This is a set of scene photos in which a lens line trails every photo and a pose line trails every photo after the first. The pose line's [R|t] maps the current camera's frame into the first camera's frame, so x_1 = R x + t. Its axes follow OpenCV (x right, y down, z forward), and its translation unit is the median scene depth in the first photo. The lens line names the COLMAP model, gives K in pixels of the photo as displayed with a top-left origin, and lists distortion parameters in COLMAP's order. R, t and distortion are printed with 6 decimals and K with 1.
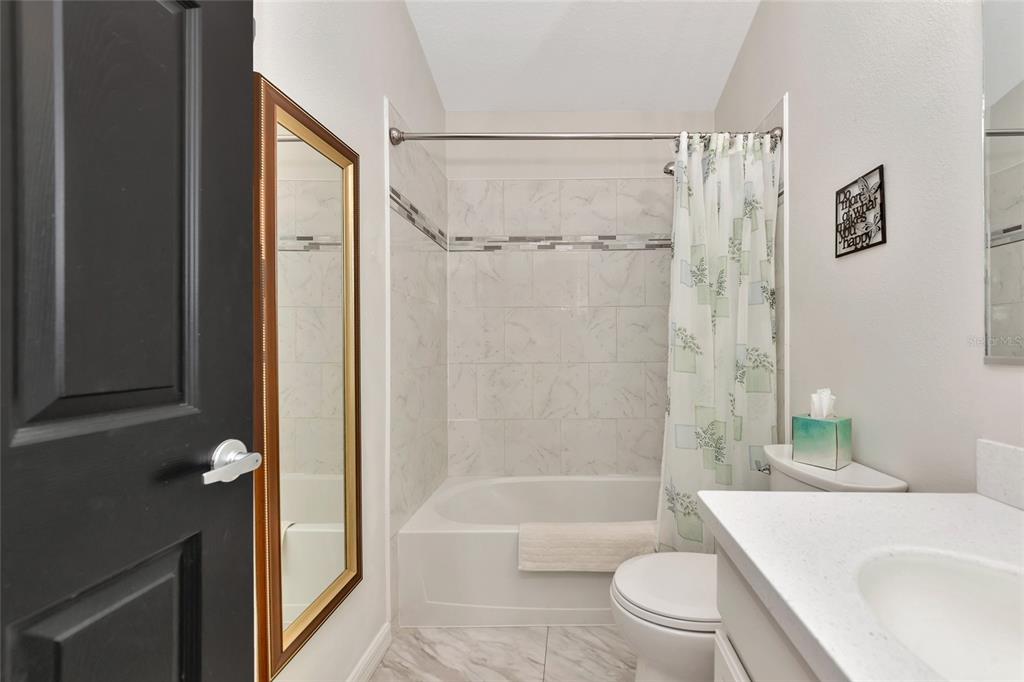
lens RADIAL K [[437.3, 0, 571.2], [0, 437.3, 343.2], [0, 0, 1]] dist [-0.001973, -0.000245]
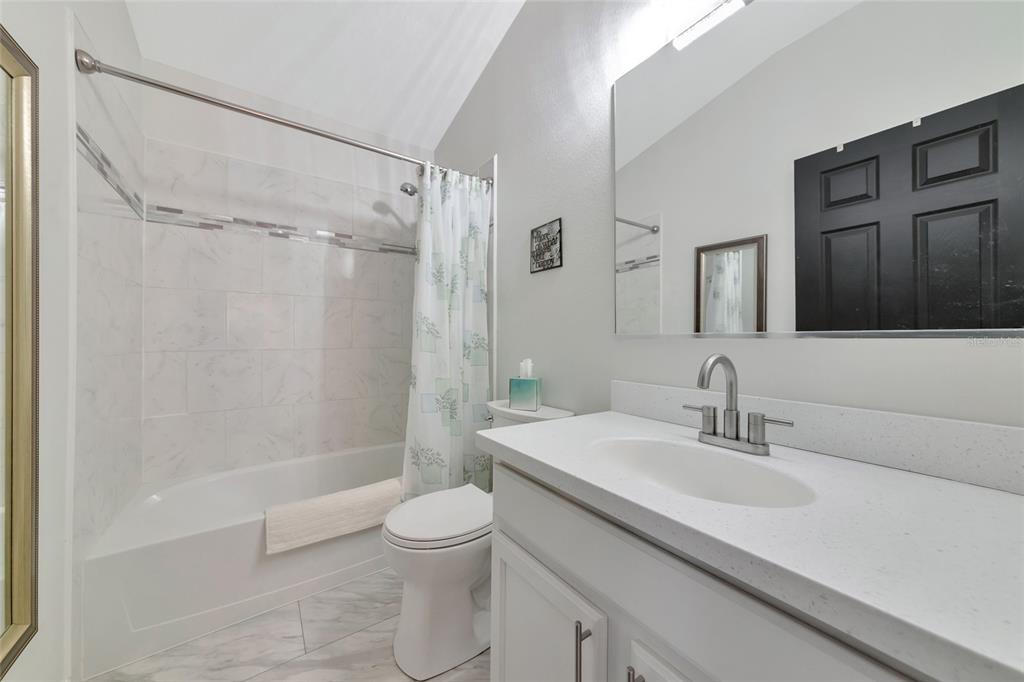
lens RADIAL K [[354.3, 0, 513.8], [0, 354.3, 337.9], [0, 0, 1]] dist [0.000287, -0.000018]
pose [[0.818093, 0.002751, 0.575080, -0.124928], [-0.003262, 0.999995, -0.000143, 0.024205], [-0.575077, -0.001759, 0.818097, 0.021474]]
